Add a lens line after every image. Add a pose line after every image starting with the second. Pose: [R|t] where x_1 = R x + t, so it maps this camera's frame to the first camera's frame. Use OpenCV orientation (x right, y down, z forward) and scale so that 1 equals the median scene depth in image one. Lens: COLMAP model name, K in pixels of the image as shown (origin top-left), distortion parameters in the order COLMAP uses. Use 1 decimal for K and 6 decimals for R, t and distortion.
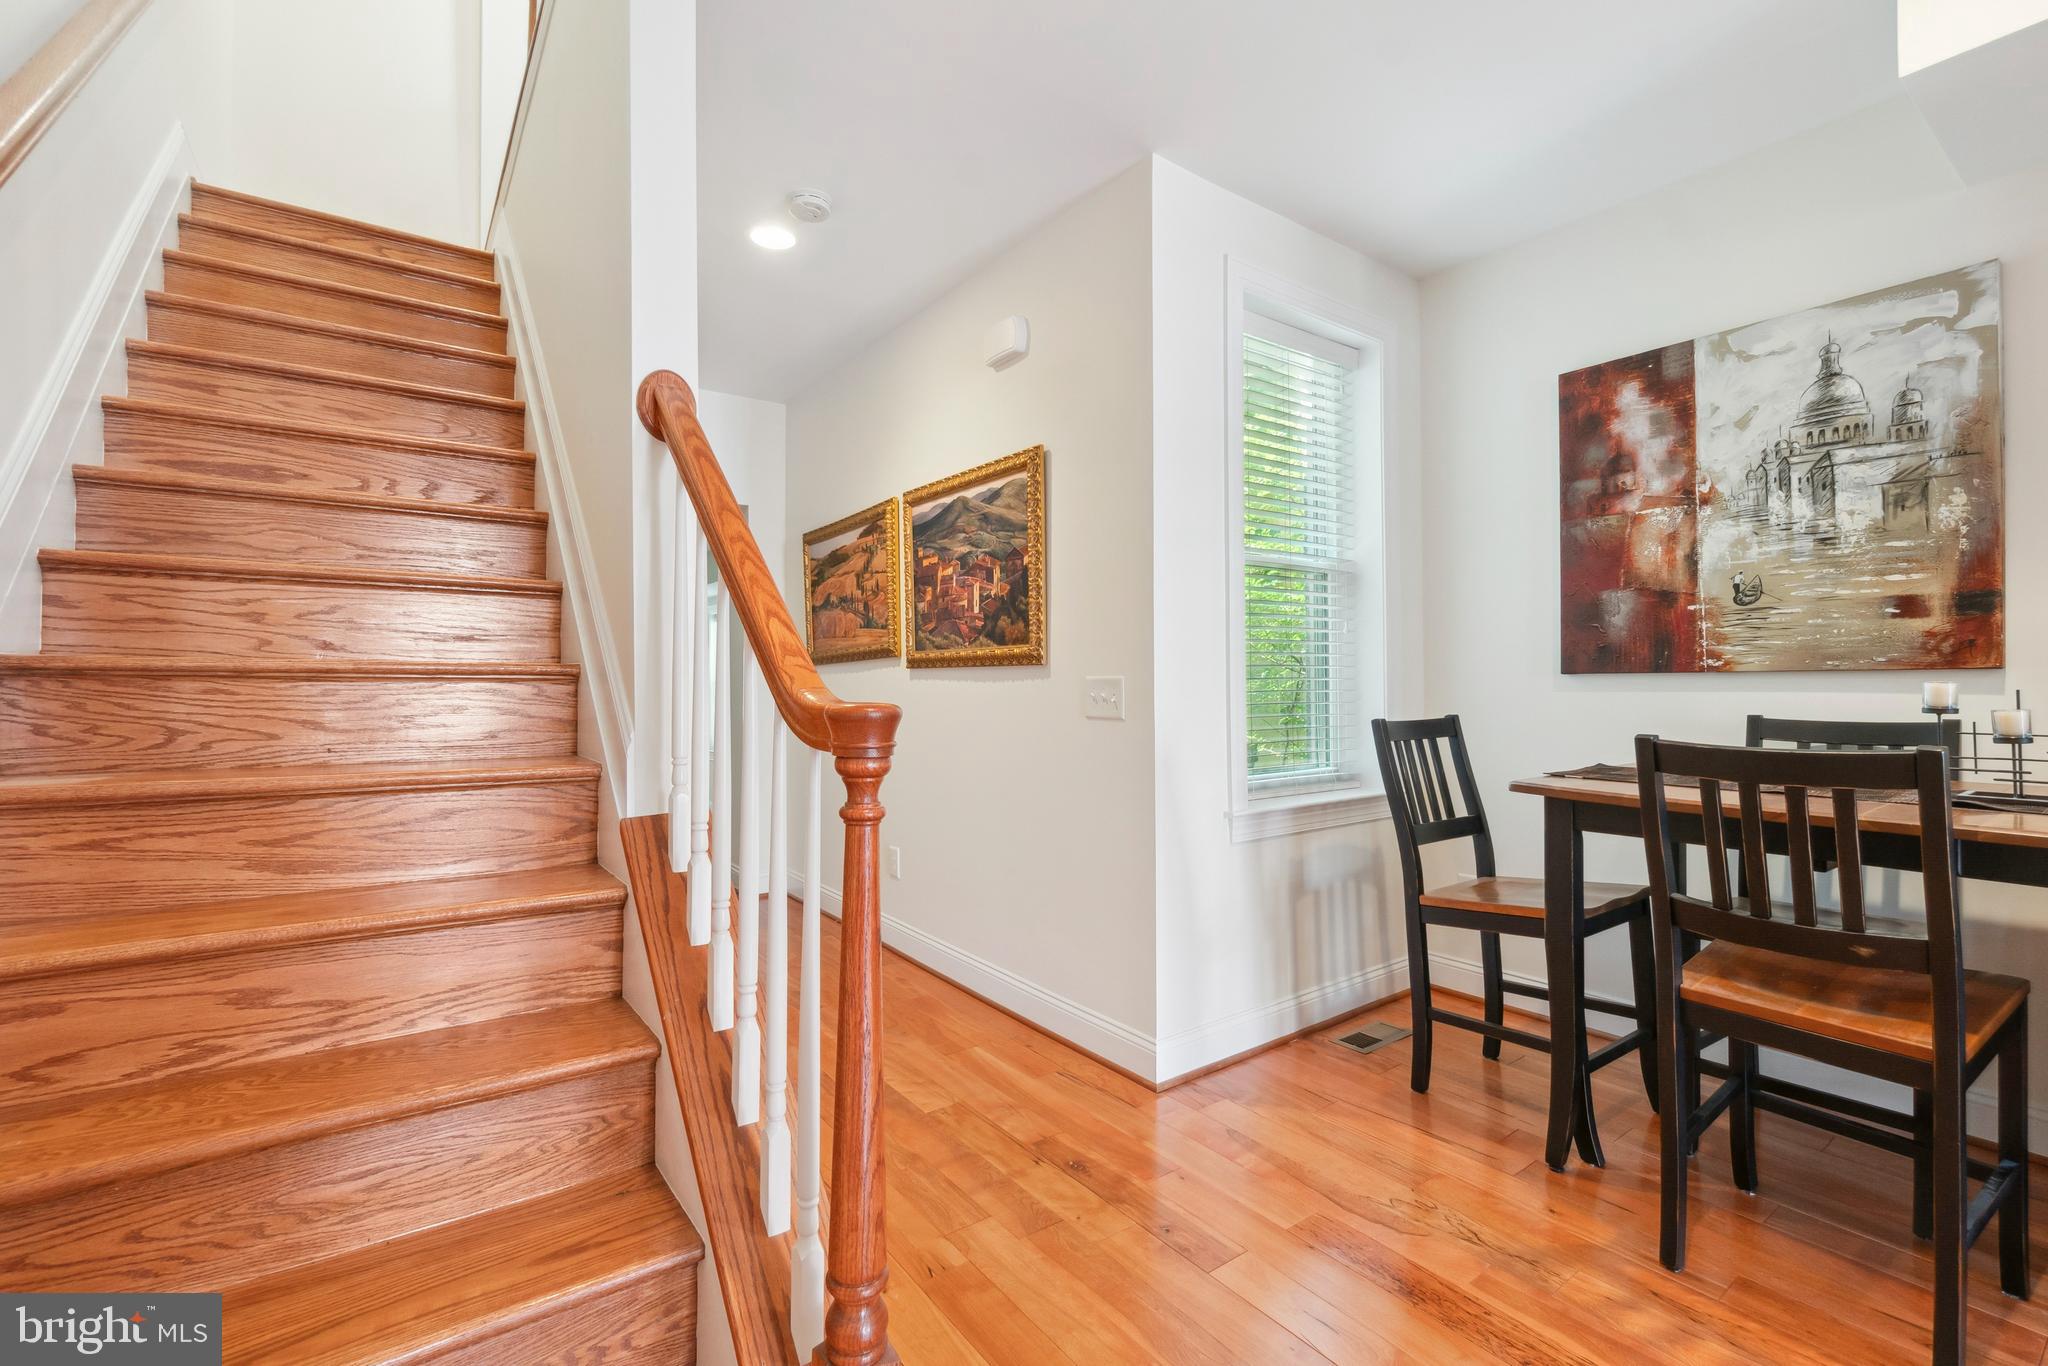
lens RADIAL K [[903.0, 0, 1011.0], [0, 903.0, 677.8], [0, 0, 1]] dist [-0.001695, -0.000262]
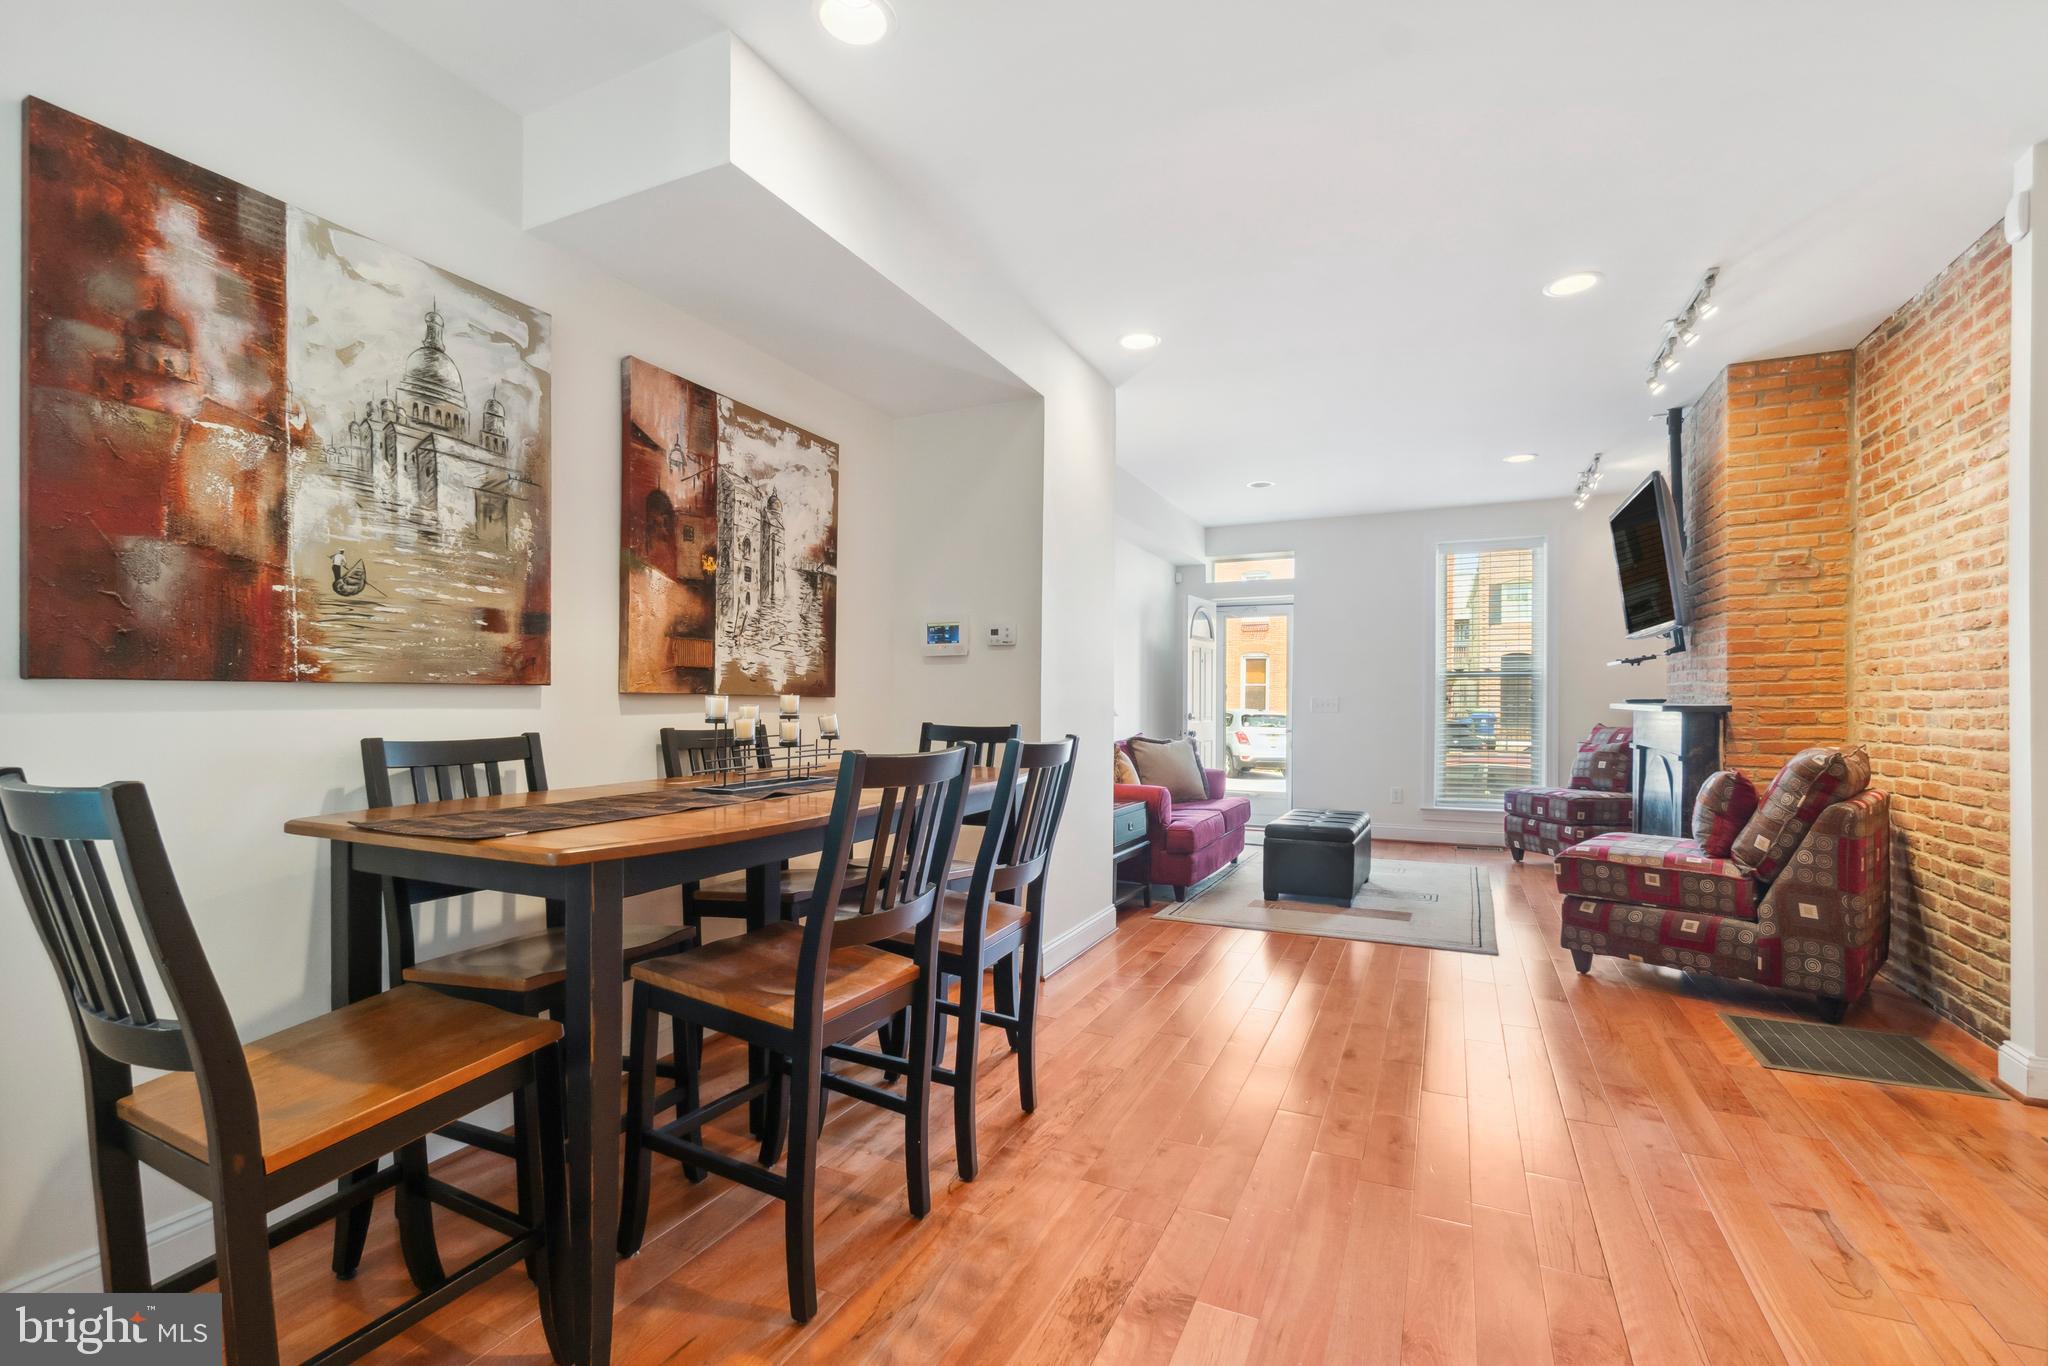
lens RADIAL K [[891.1, 0, 1014.5], [0, 891.1, 714.8], [0, 0, 1]] dist [-0.001635, 0.000236]
pose [[-0.478827, -0.012367, 0.877822, -0.128436], [-0.004573, 0.999922, 0.011593, 0.009888], [-0.877897, 0.001537, -0.478846, 0.904917]]
